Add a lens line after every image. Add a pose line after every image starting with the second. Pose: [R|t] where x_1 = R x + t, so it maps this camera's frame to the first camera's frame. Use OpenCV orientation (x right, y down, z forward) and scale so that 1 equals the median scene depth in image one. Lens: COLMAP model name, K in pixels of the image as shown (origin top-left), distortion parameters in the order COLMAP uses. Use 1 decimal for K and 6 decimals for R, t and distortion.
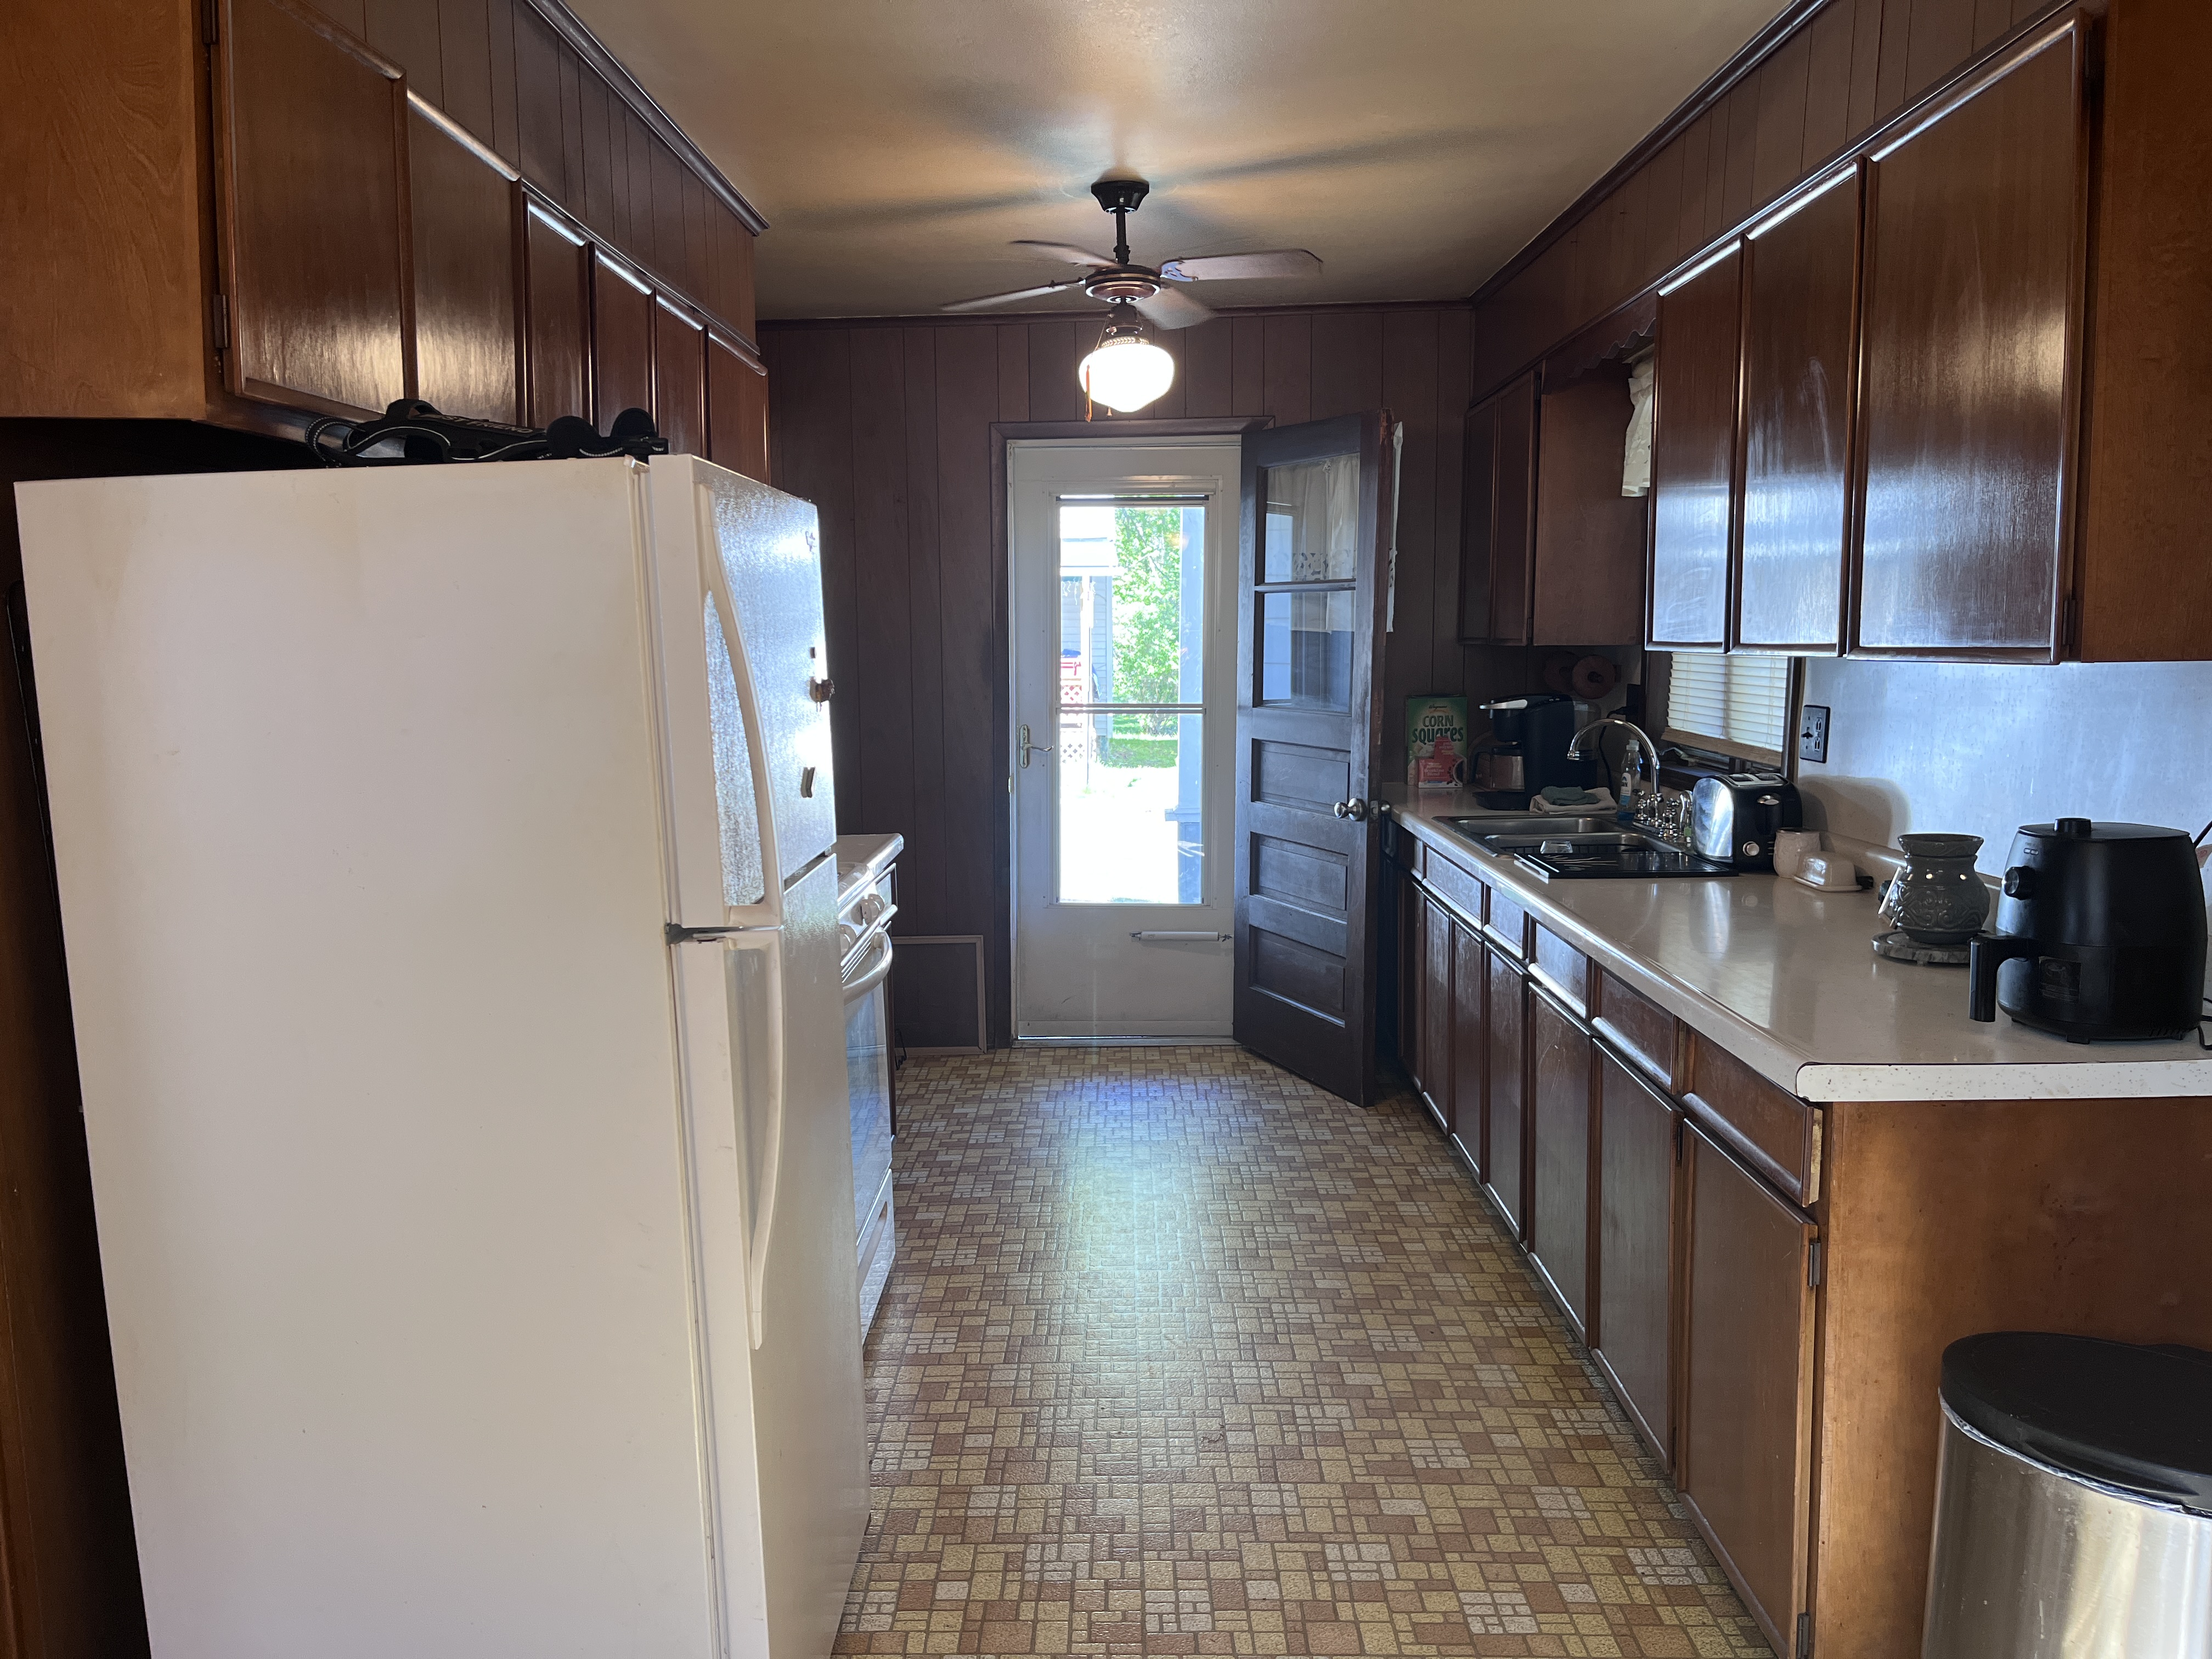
lens RADIAL K [[1693.1, 0, 1107.2], [0, 1693.1, 841.1], [0, 0, 1]] dist [0.065068, -0.086476]
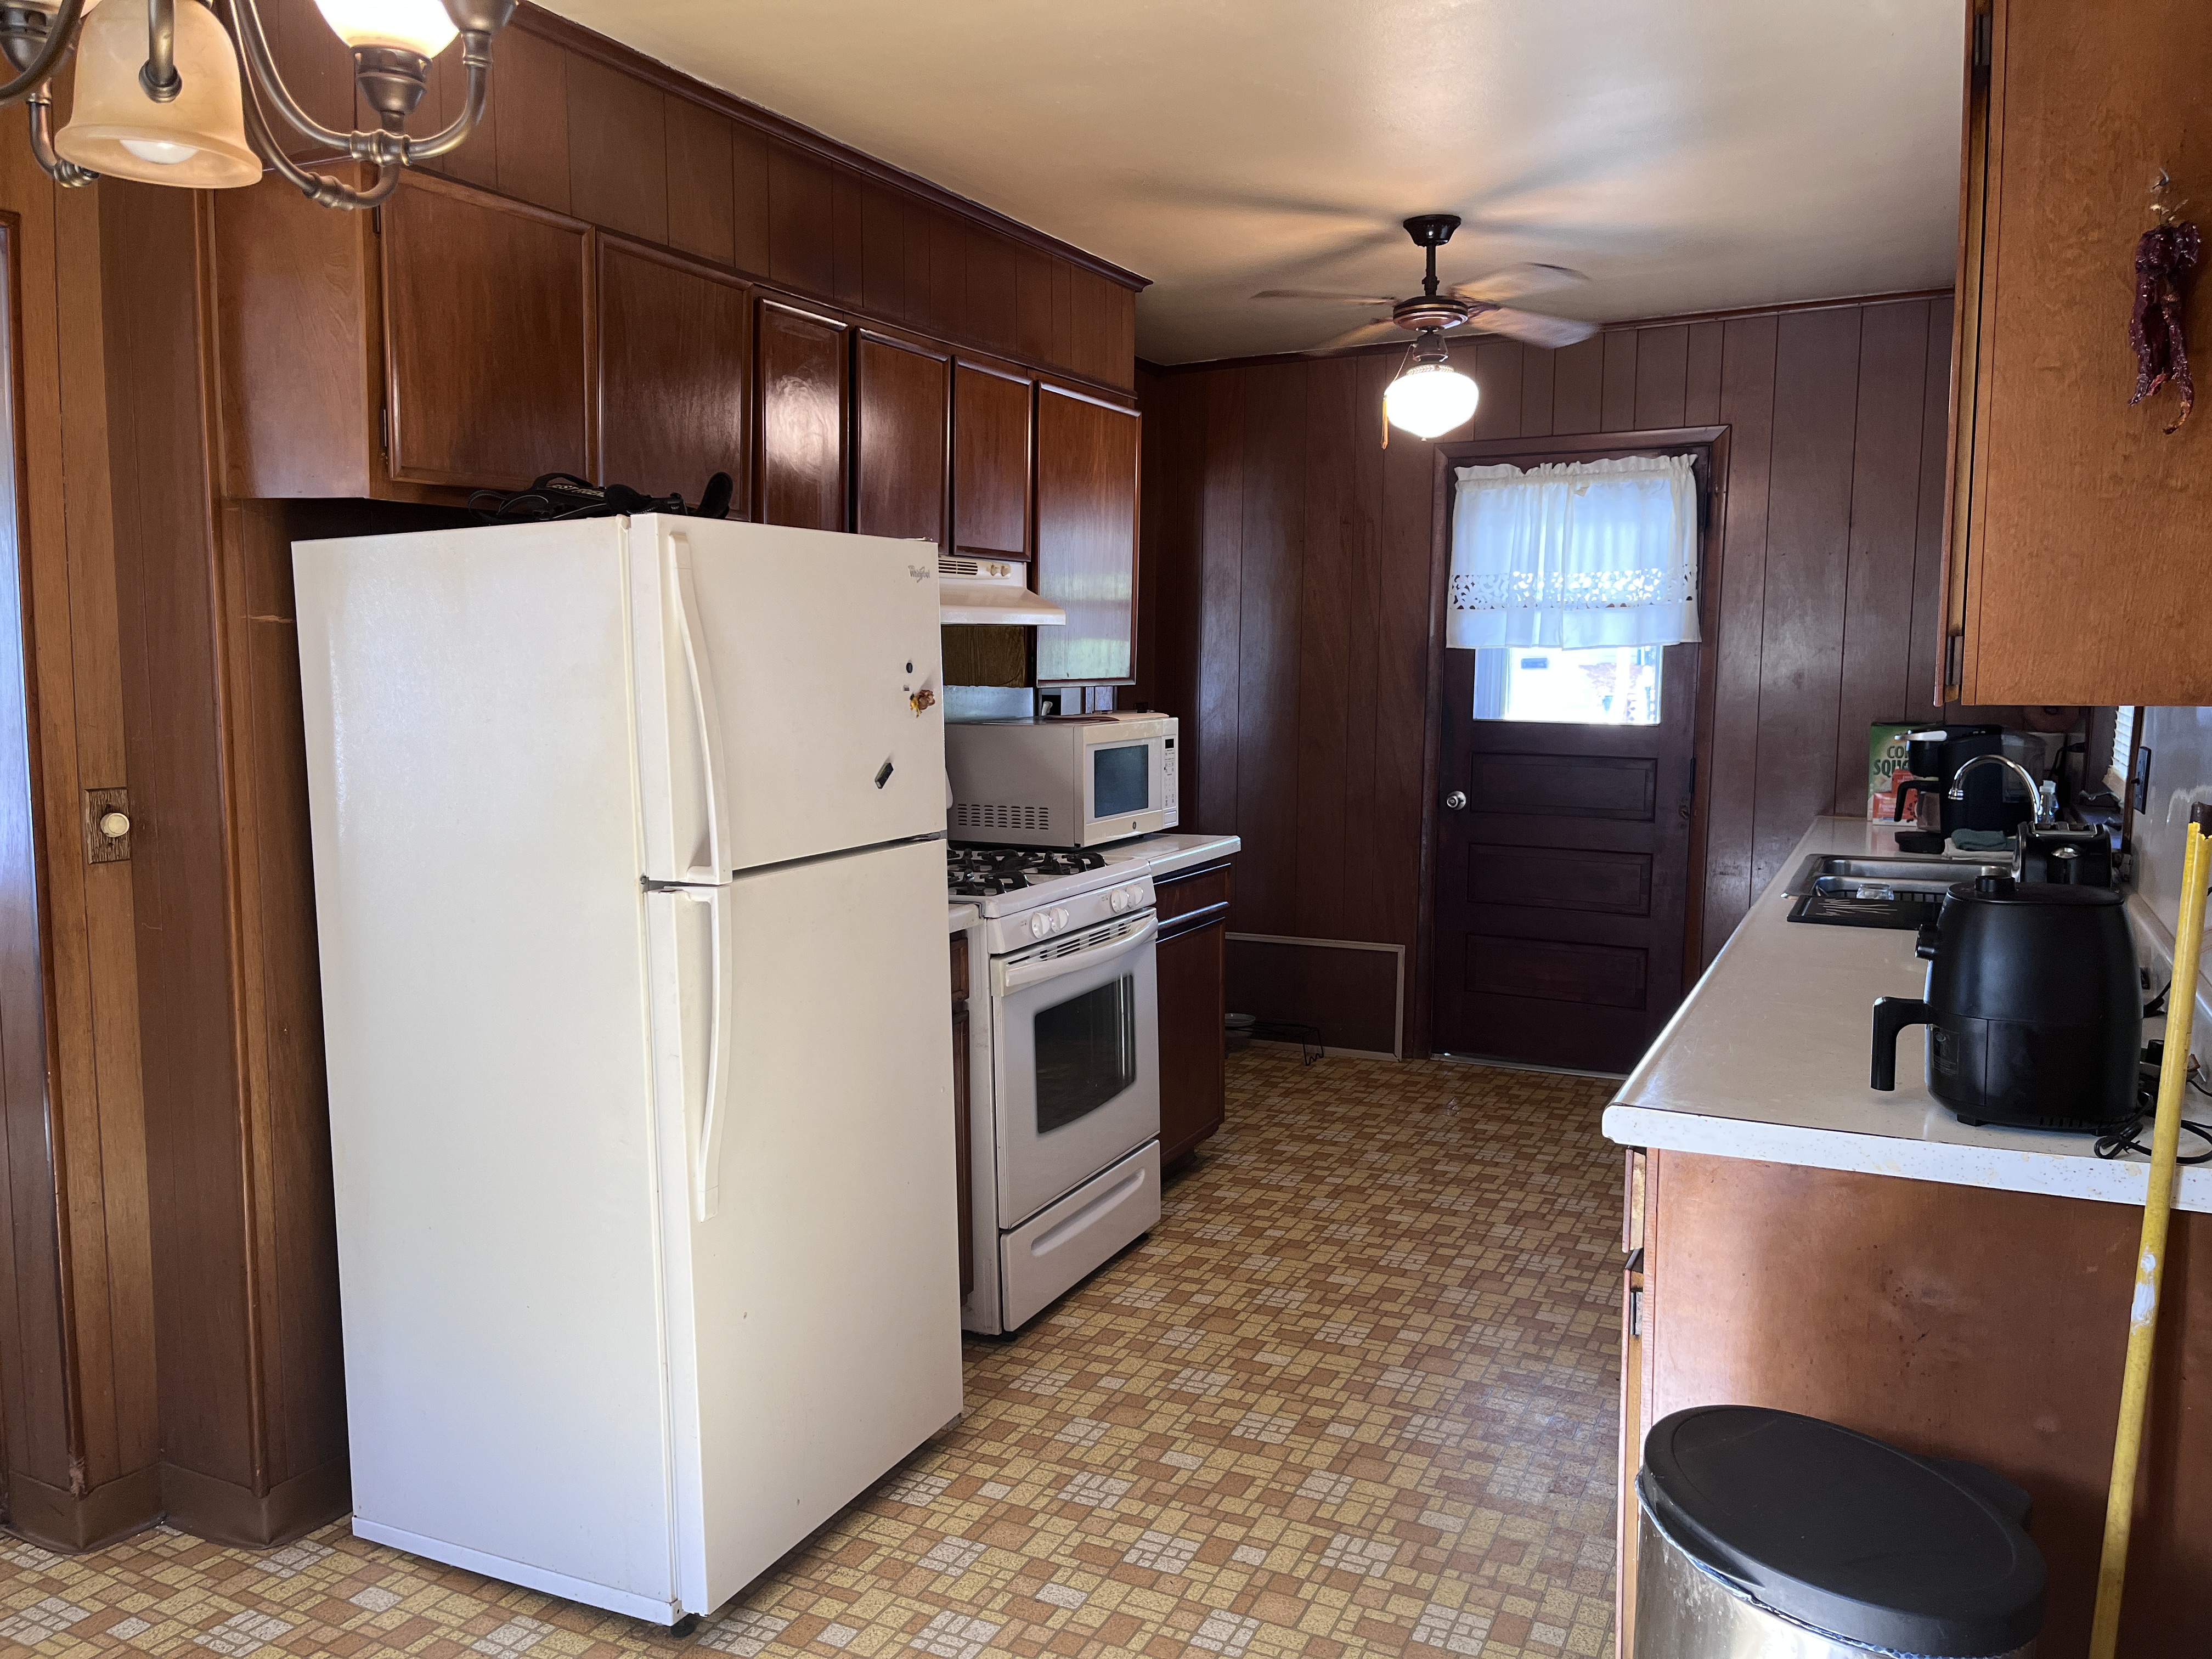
lens RADIAL K [[1693.1, 0, 1092.1], [0, 1693.1, 821.5], [0, 0, 1]] dist [0.065068, -0.086476]
pose [[0.901817, 0.056214, -0.428446, 0.284498], [-0.063793, 0.997958, -0.003339, -0.004661], [0.427383, 0.030343, 0.903561, -0.009604]]
